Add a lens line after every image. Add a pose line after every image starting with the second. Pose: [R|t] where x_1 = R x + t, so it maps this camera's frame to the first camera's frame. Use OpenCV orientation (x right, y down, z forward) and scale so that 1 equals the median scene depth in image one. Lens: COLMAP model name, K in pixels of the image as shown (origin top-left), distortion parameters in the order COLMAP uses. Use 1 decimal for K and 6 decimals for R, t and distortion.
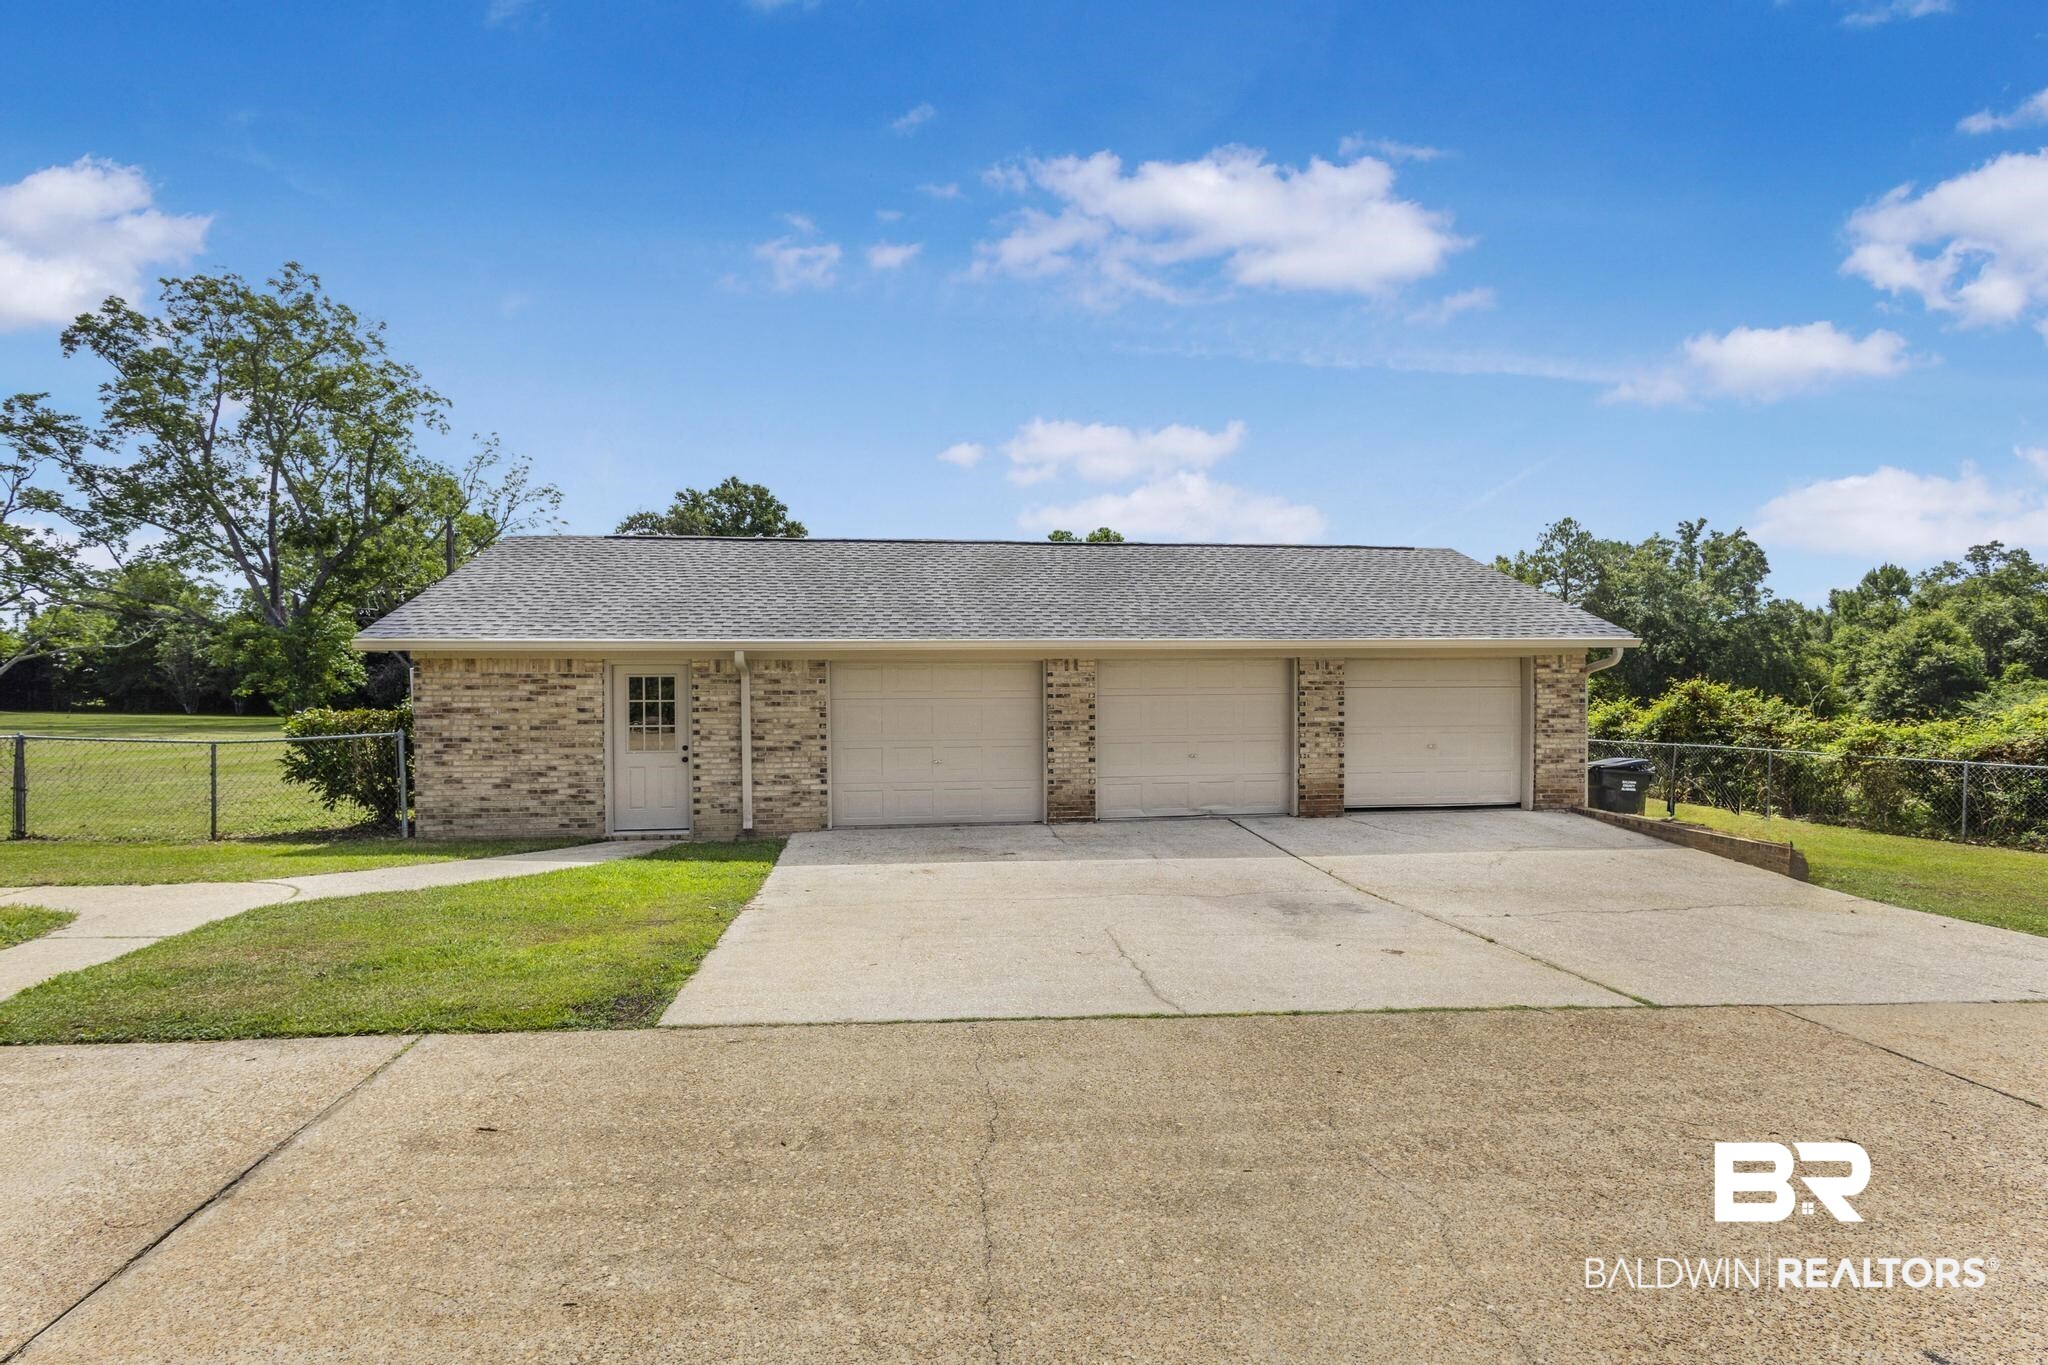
lens RADIAL K [[955.3, 0, 1024.0], [0, 955.3, 682.5], [0, 0, 1]] dist [0.005103, 0.000315]
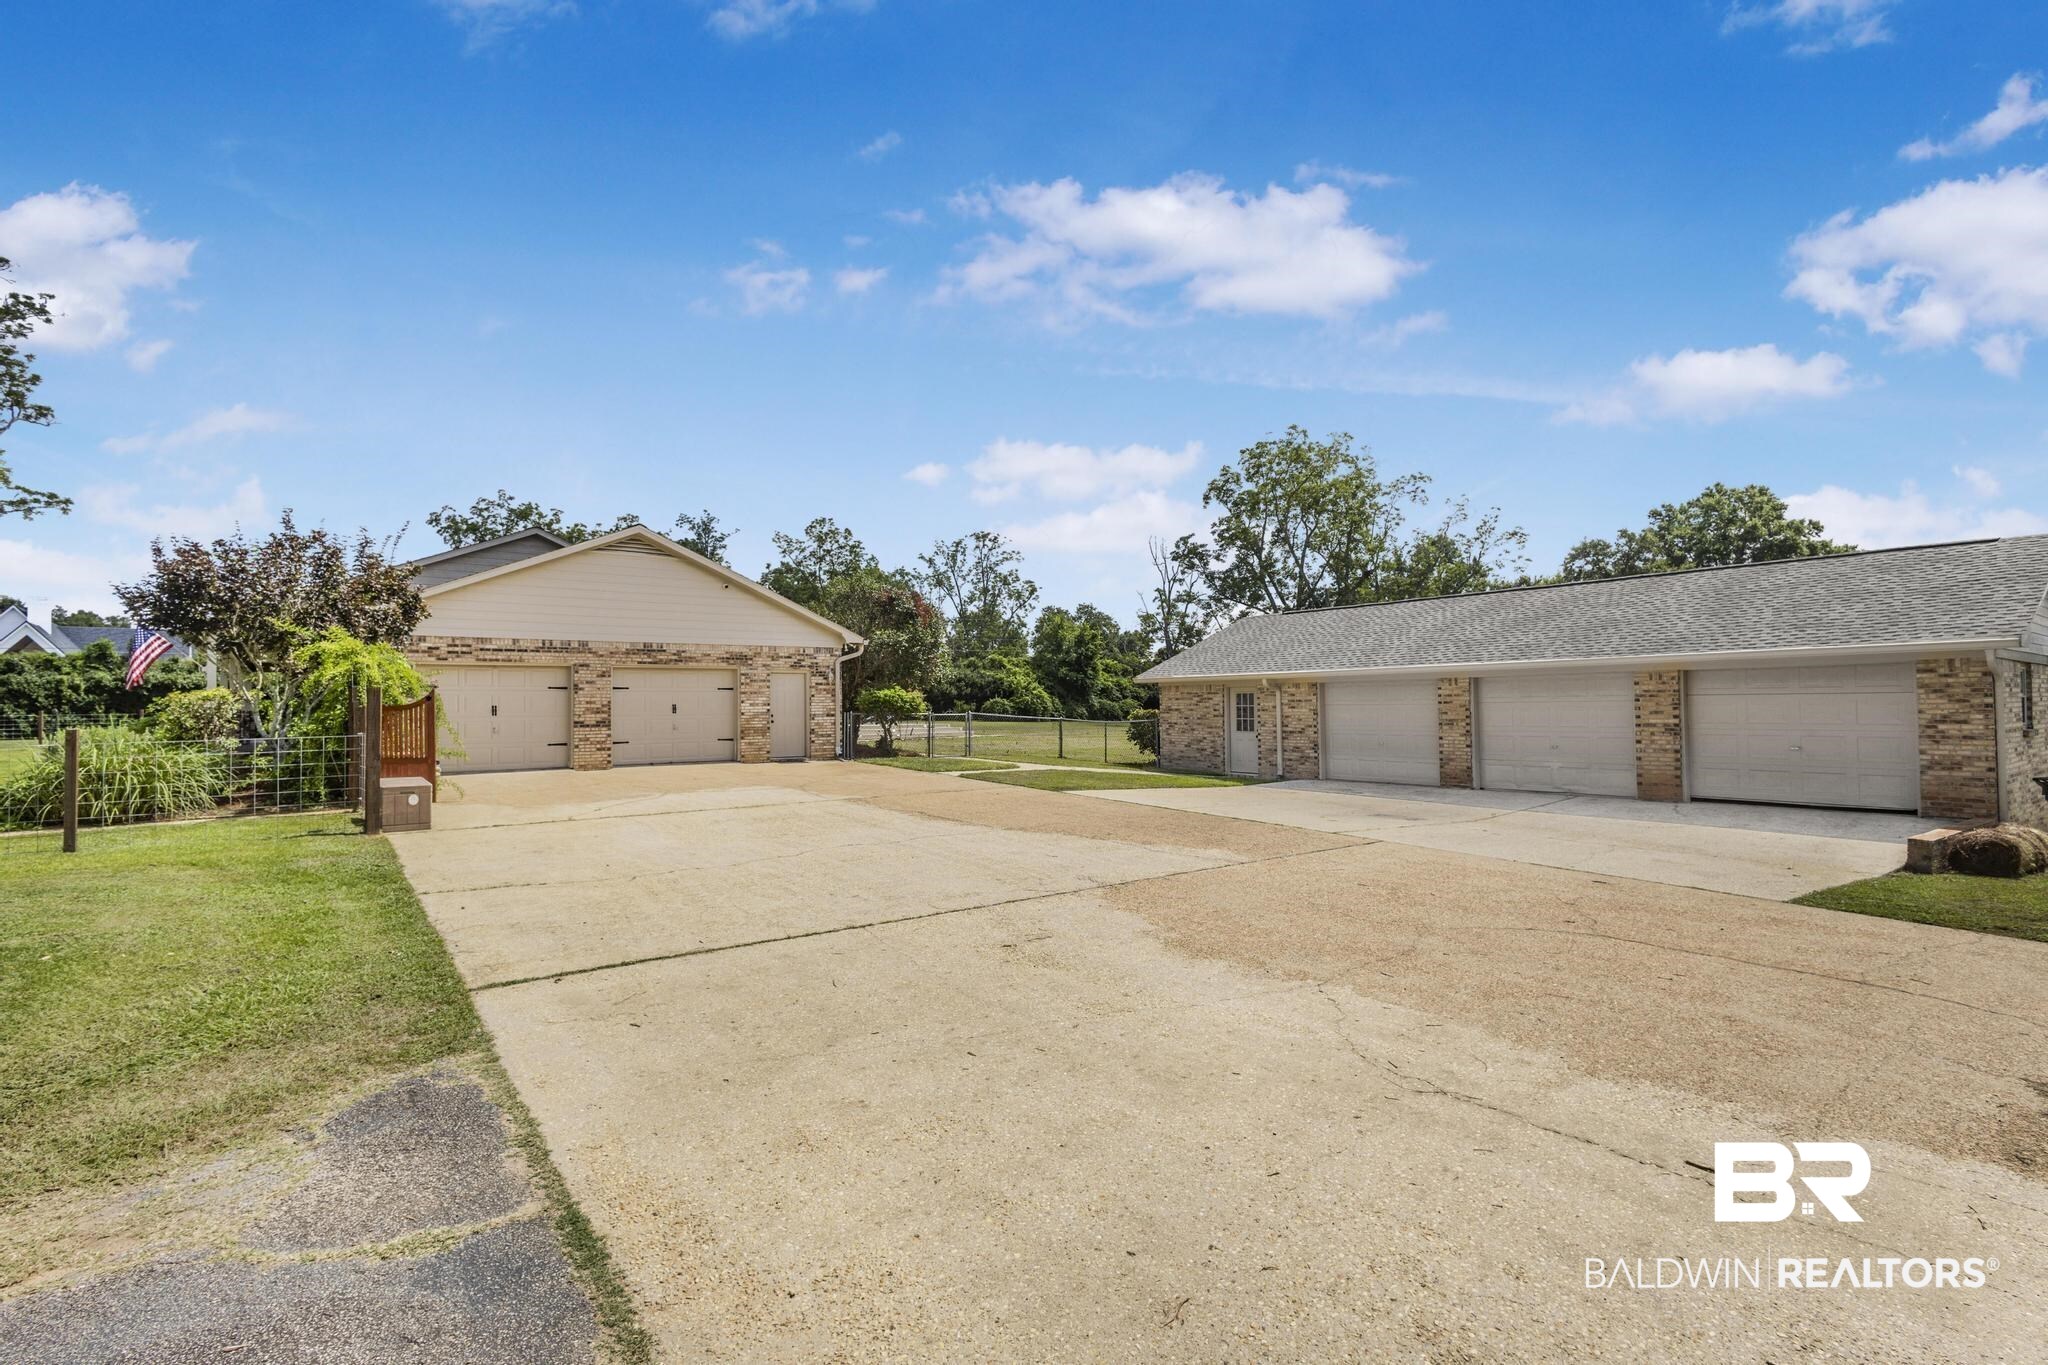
lens RADIAL K [[955.3, 0, 1024.0], [0, 955.3, 682.5], [0, 0, 1]] dist [0.005103, 0.000315]
pose [[0.493607, -0.022939, -0.869382, 0.309481], [0.002189, 0.999682, -0.025134, 0.005780], [0.869682, 0.010503, 0.493500, -0.098441]]
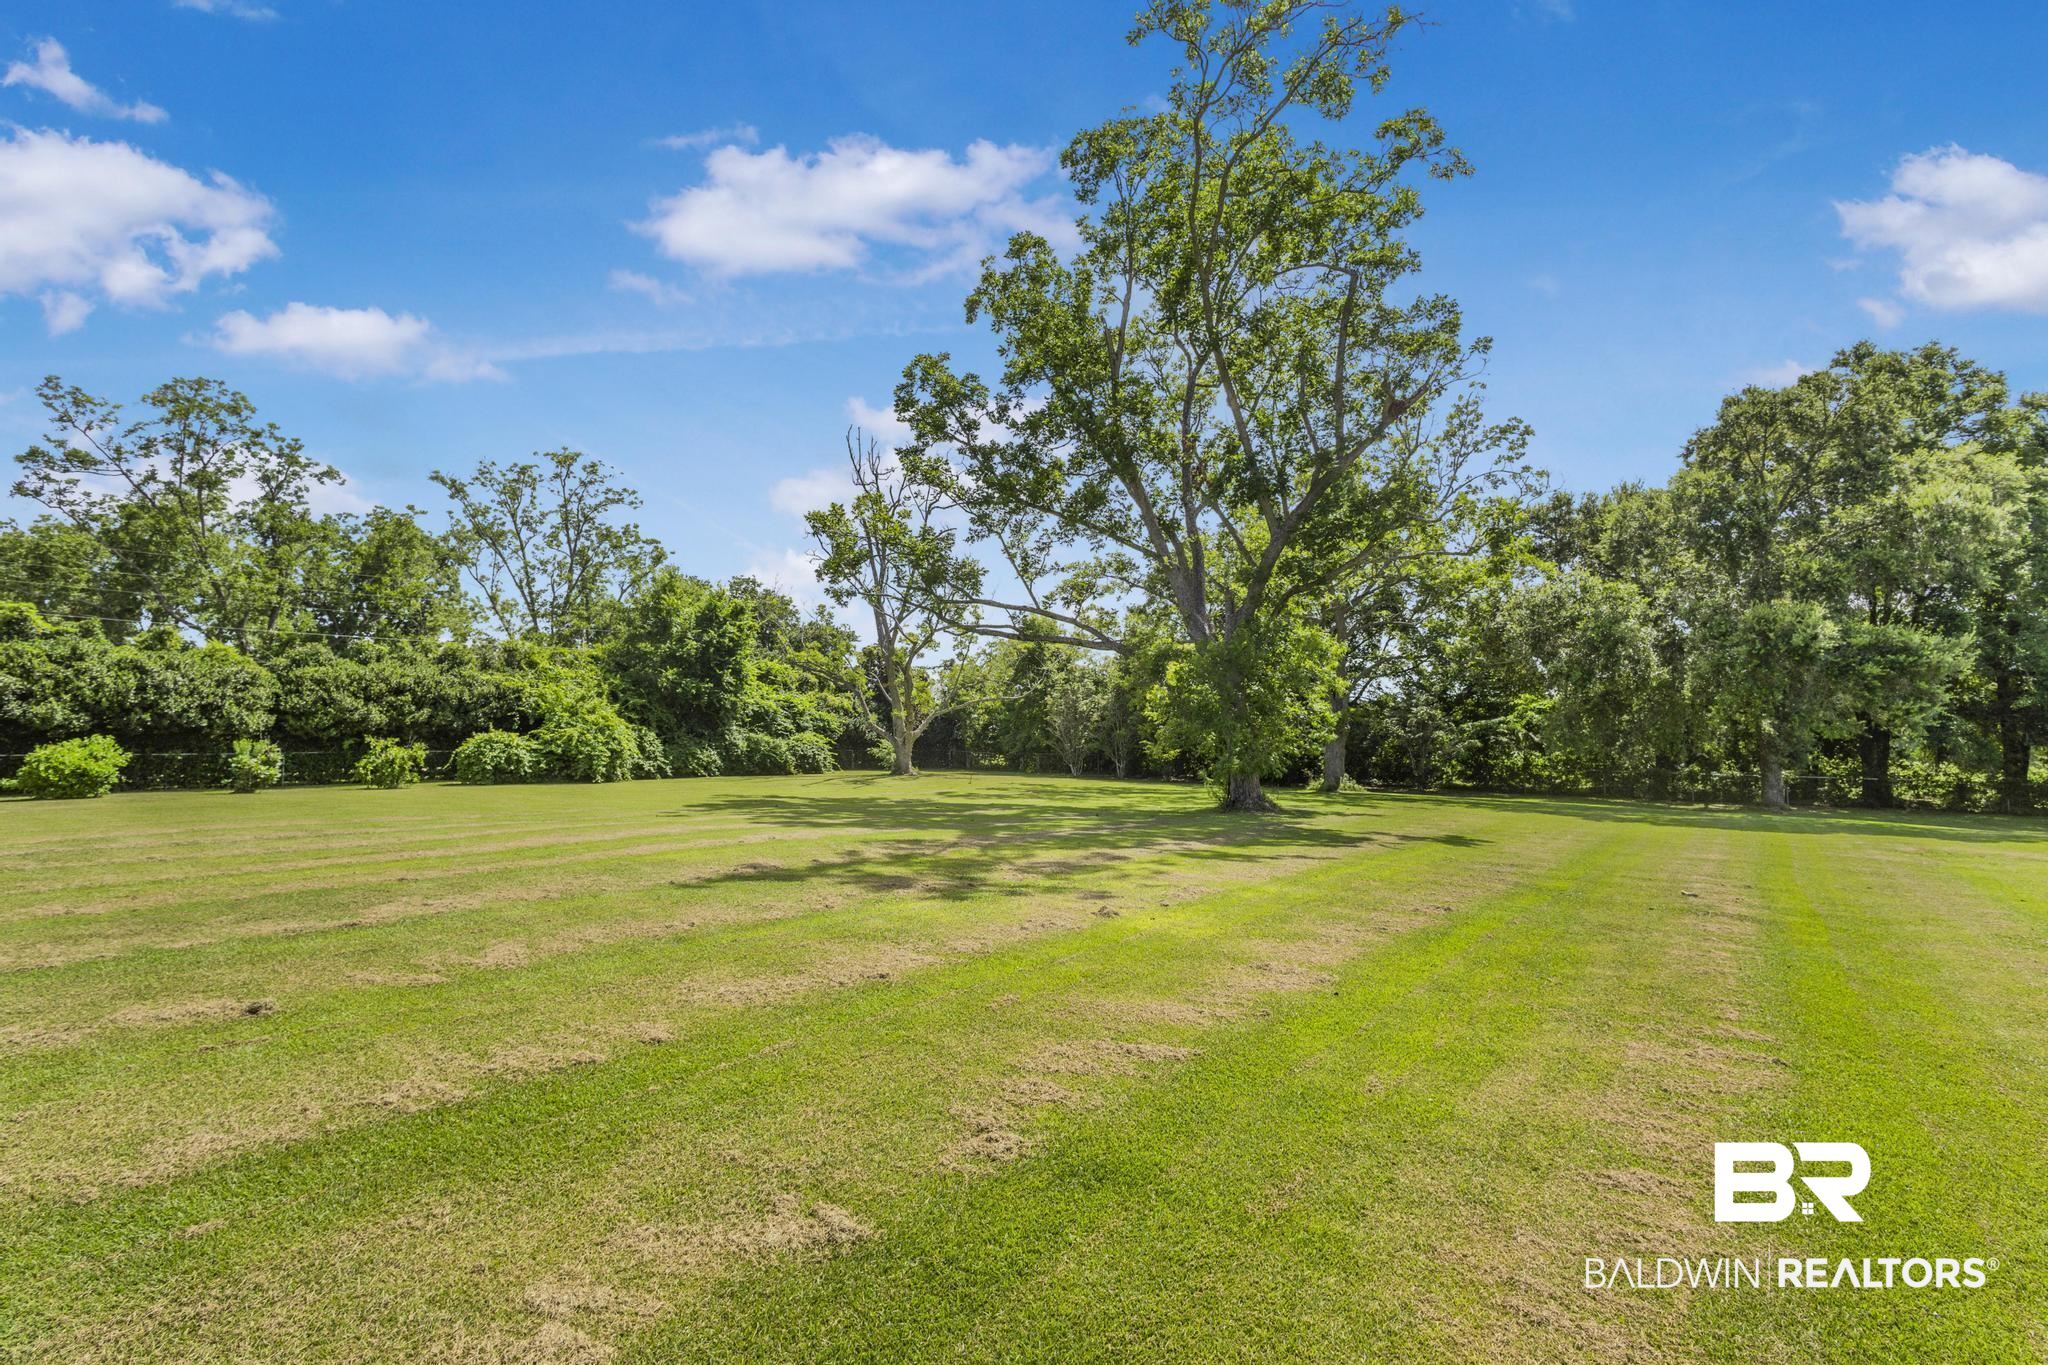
lens RADIAL K [[937.5, 0, 990.6], [0, 937.5, 676.6], [0, 0, 1]] dist [0.020822, 0.000186]
pose [[0.708907, -0.055237, -0.703136, -0.493682], [0.009194, 0.997567, -0.069099, 0.001710], [0.705242, 0.042520, 0.707690, 0.522463]]
